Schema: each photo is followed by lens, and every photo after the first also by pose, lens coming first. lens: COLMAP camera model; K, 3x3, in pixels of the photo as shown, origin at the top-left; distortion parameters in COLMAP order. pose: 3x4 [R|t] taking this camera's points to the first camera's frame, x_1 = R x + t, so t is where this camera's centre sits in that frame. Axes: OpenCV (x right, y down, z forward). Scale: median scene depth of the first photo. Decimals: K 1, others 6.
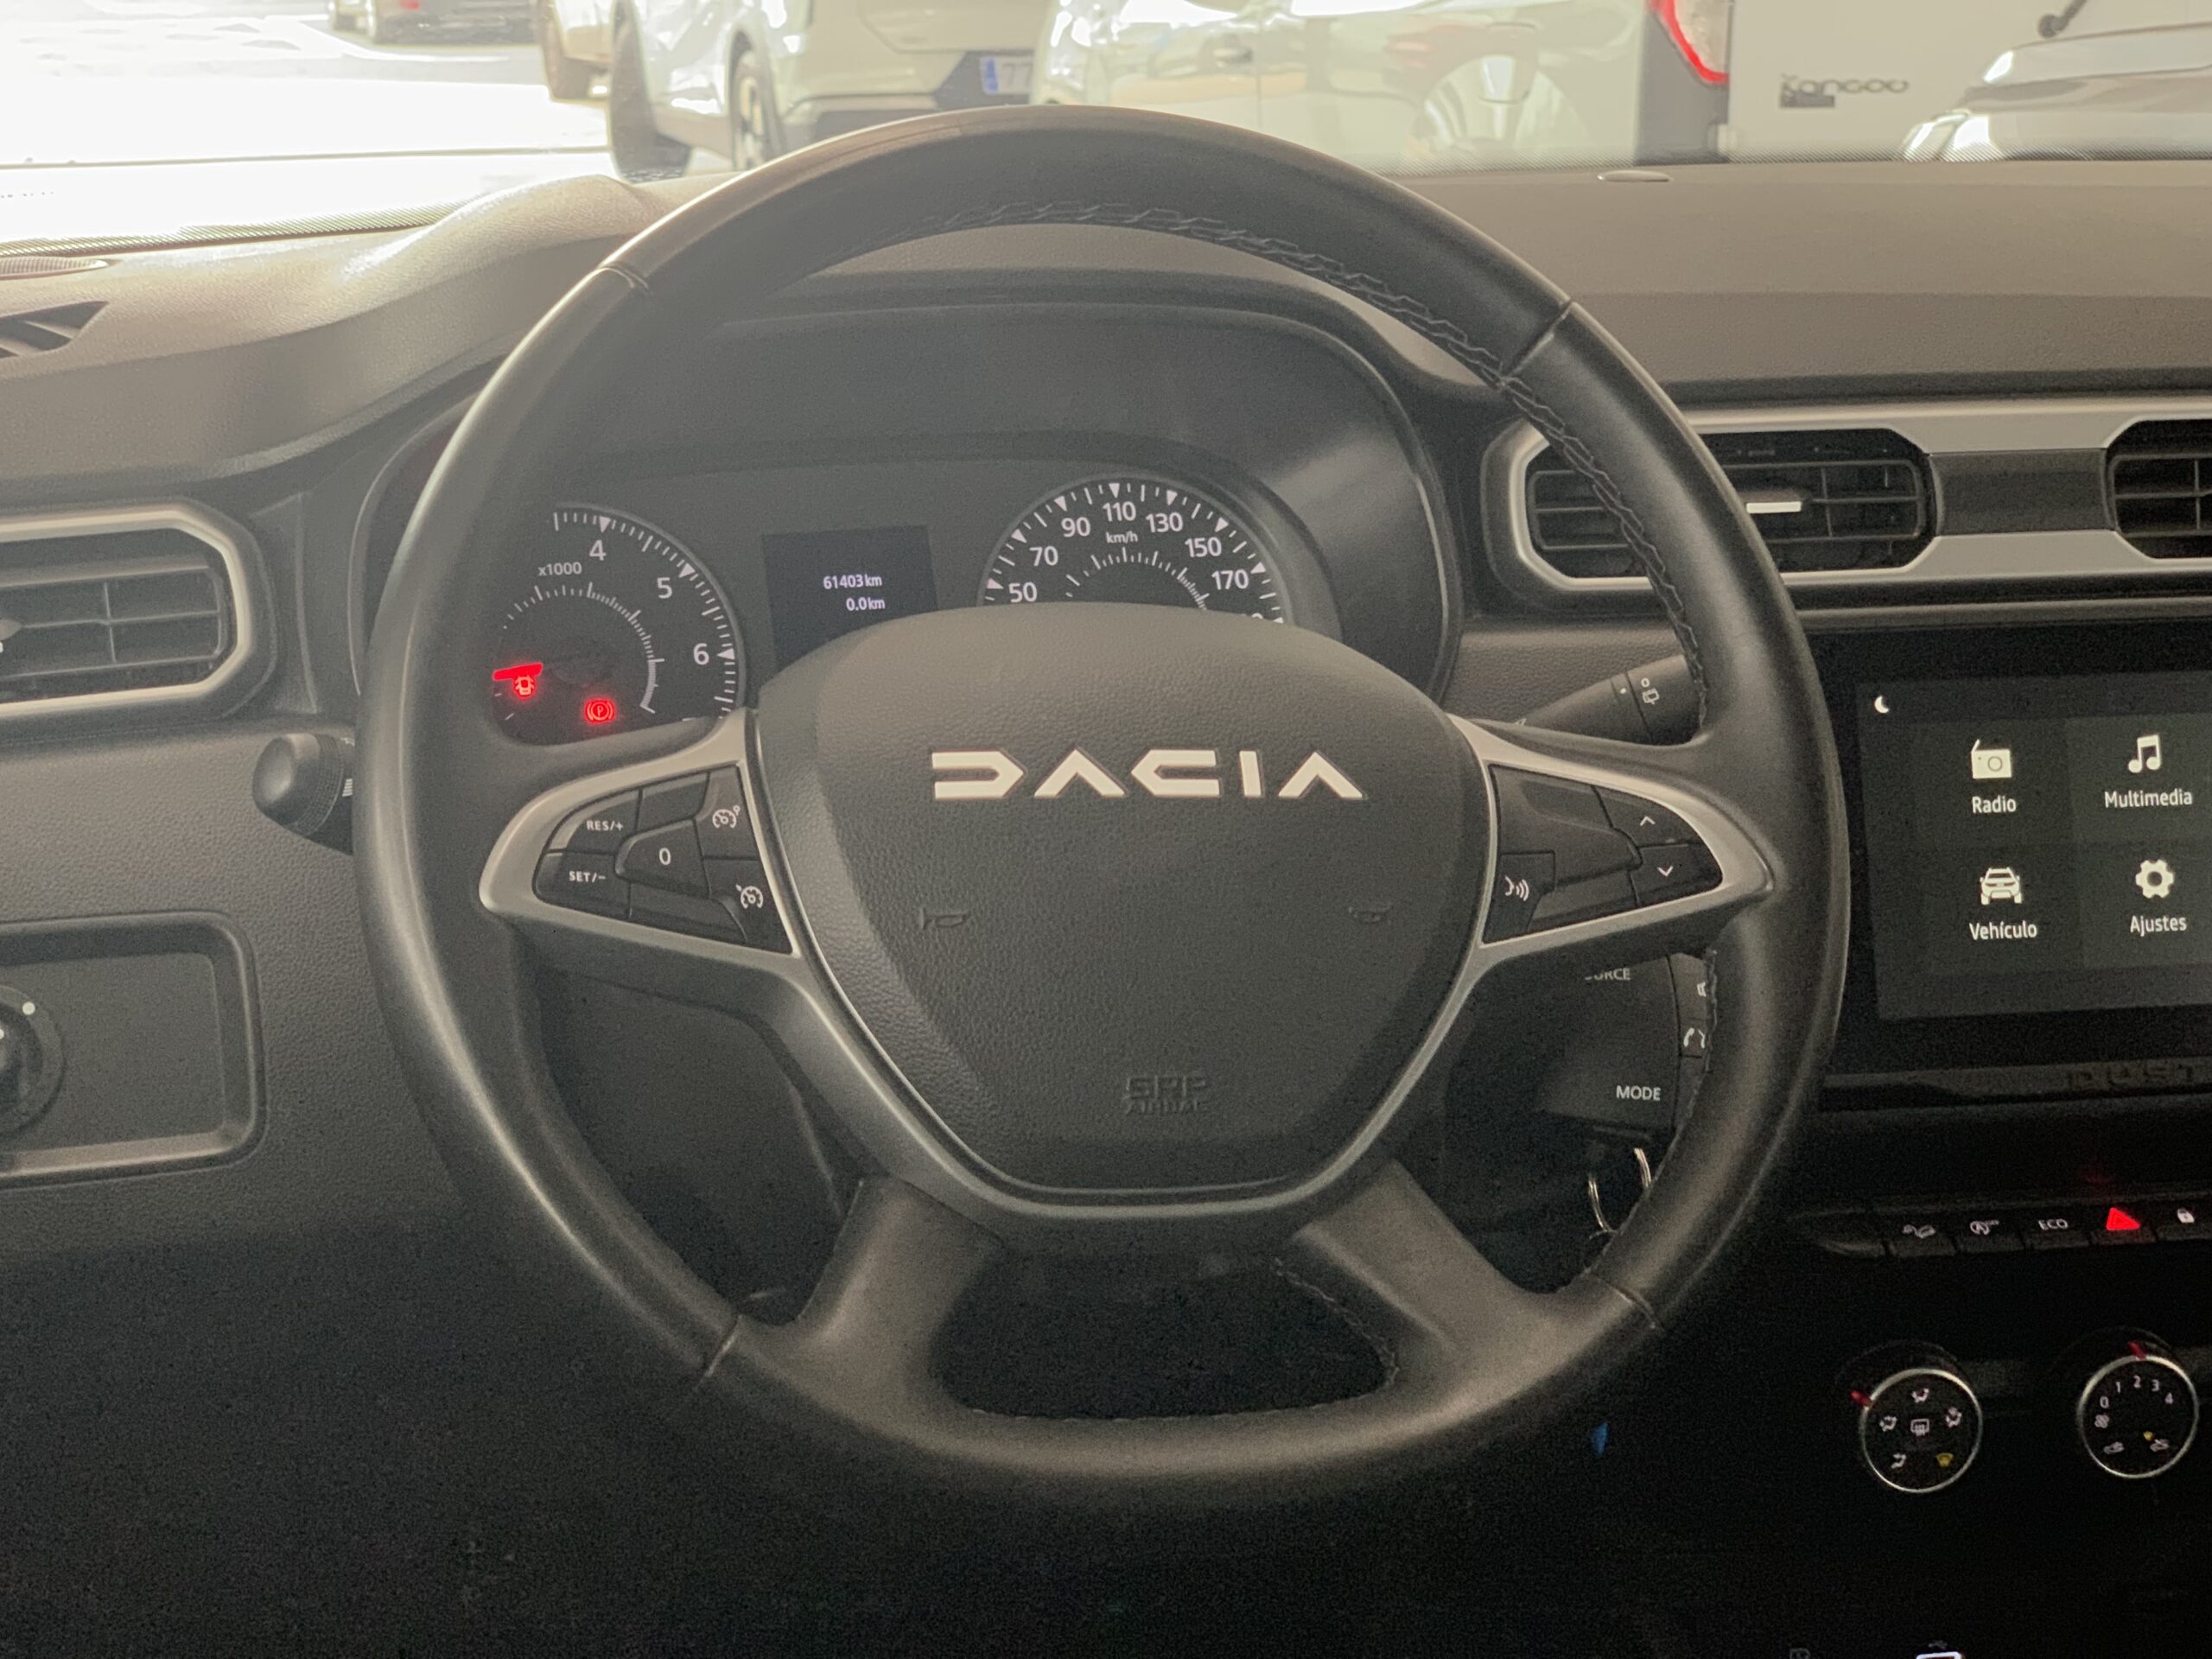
lens RADIAL K [[3332.9, 0, 1106.1], [0, 3332.9, 832.2], [0, 0, 1]] dist [0.028235, 0.000000]
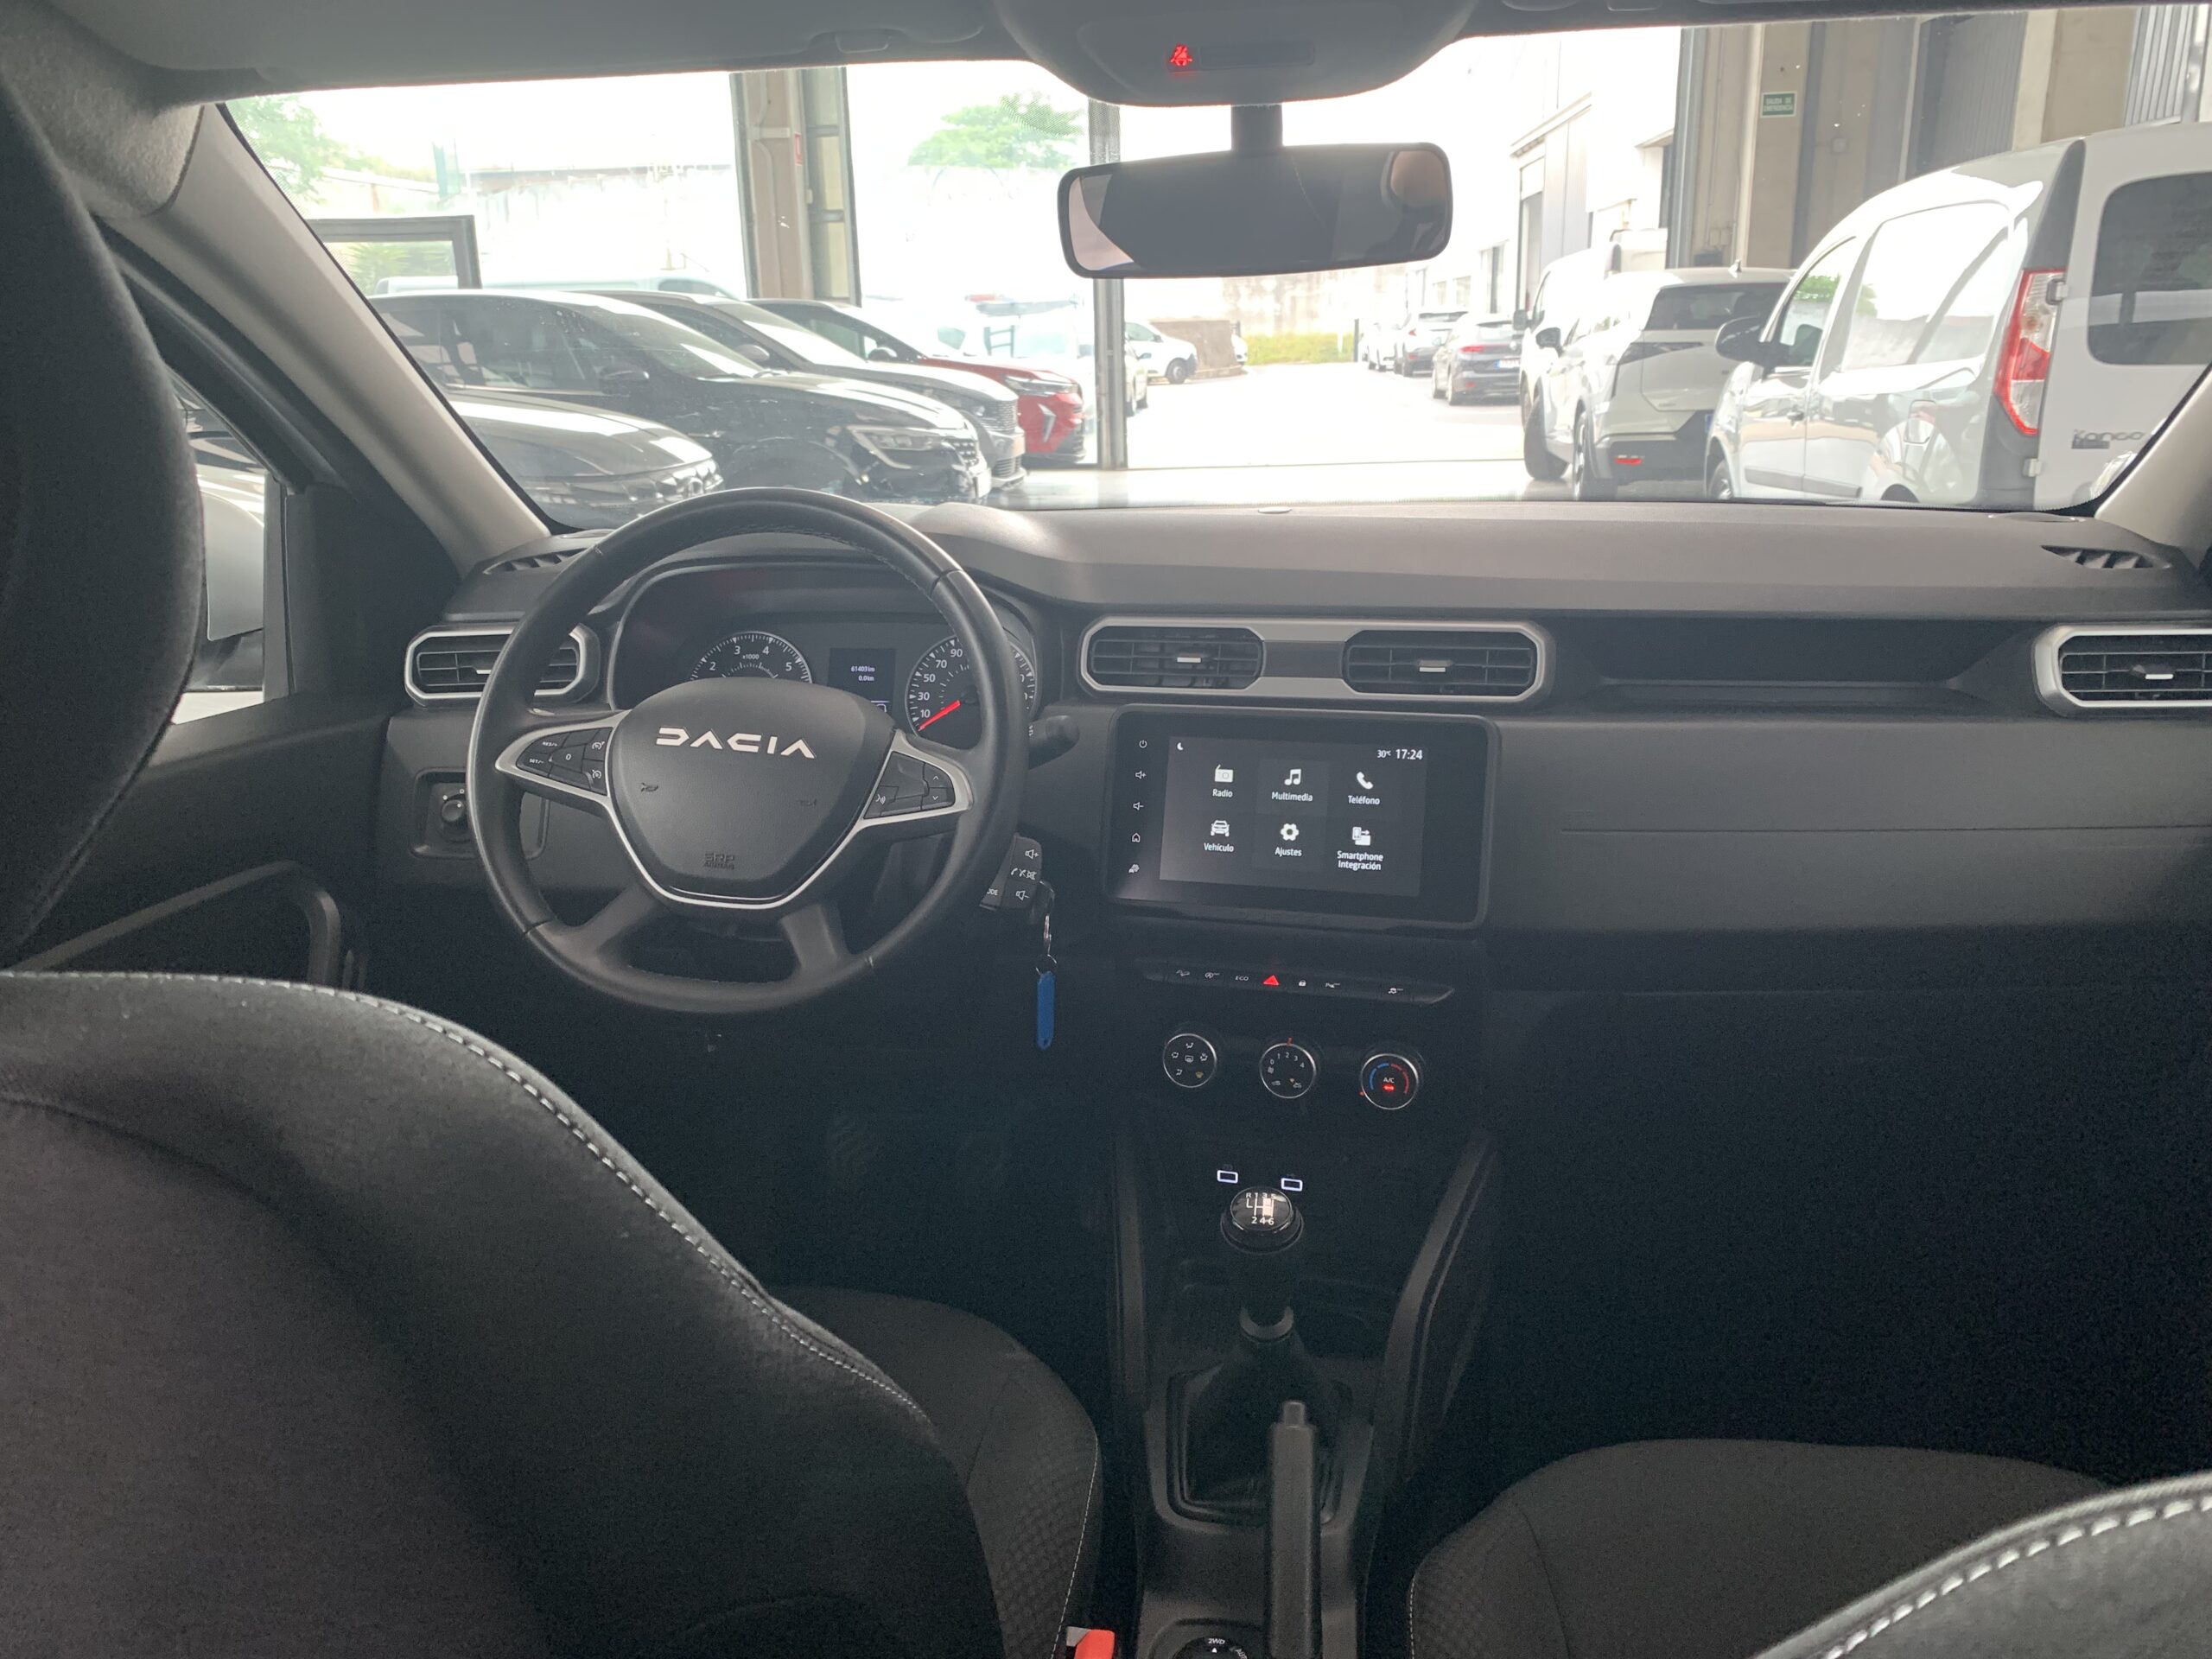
lens RADIAL K [[1673.9, 0, 1105.5], [0, 1673.9, 825.8], [0, 0, 1]] dist [0.011501, -0.011762]
pose [[0.914605, 0.094789, -0.393080, 0.644371], [-0.088810, 0.995488, 0.033417, -0.017194], [0.394474, 0.004346, 0.918897, -0.093291]]
